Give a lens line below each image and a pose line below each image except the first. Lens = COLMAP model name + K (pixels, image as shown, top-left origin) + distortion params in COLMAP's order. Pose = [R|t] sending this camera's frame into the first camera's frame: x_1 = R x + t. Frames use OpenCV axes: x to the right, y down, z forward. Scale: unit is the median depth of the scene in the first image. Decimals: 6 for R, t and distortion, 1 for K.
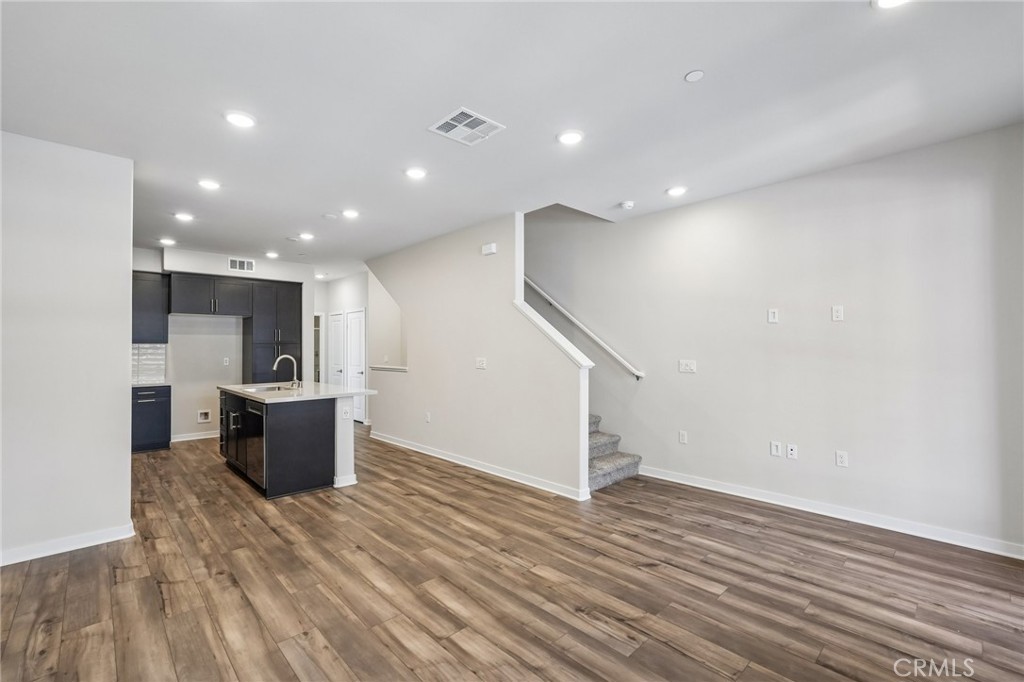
lens RADIAL K [[446.5, 0, 514.0], [0, 446.5, 343.0], [0, 0, 1]] dist [-0.005497, 0.002888]
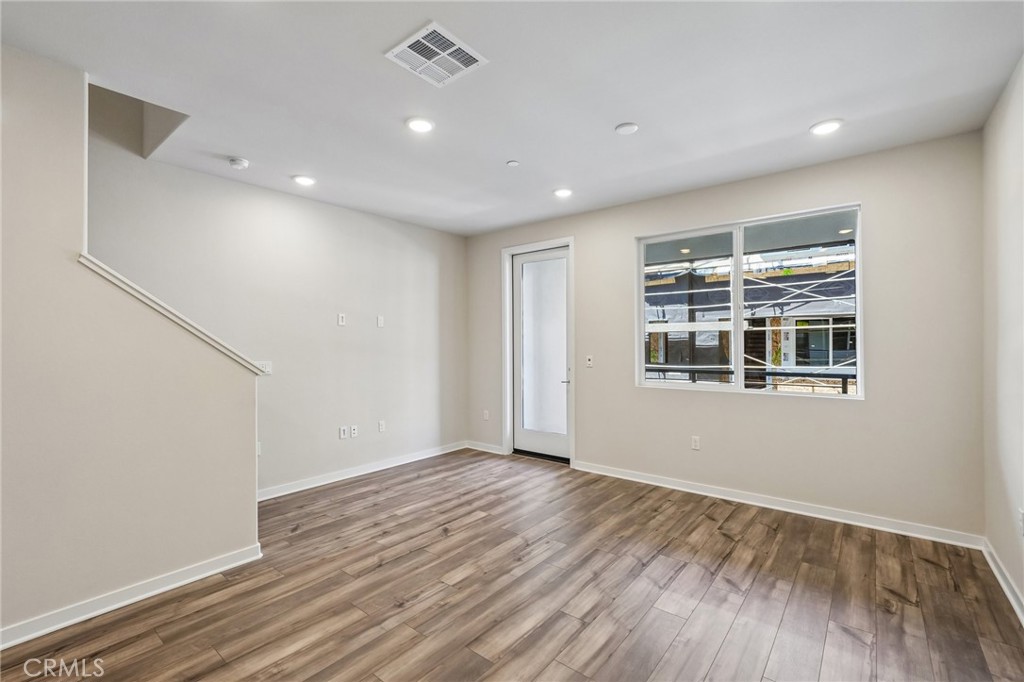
lens RADIAL K [[446.5, 0, 511.4], [0, 446.5, 344.4], [0, 0, 1]] dist [-0.005497, 0.002888]
pose [[-0.127209, 0.007450, 0.991848, -0.840819], [-0.006049, 0.999947, -0.008287, 0.013815], [-0.991857, -0.007053, -0.127157, 0.926788]]
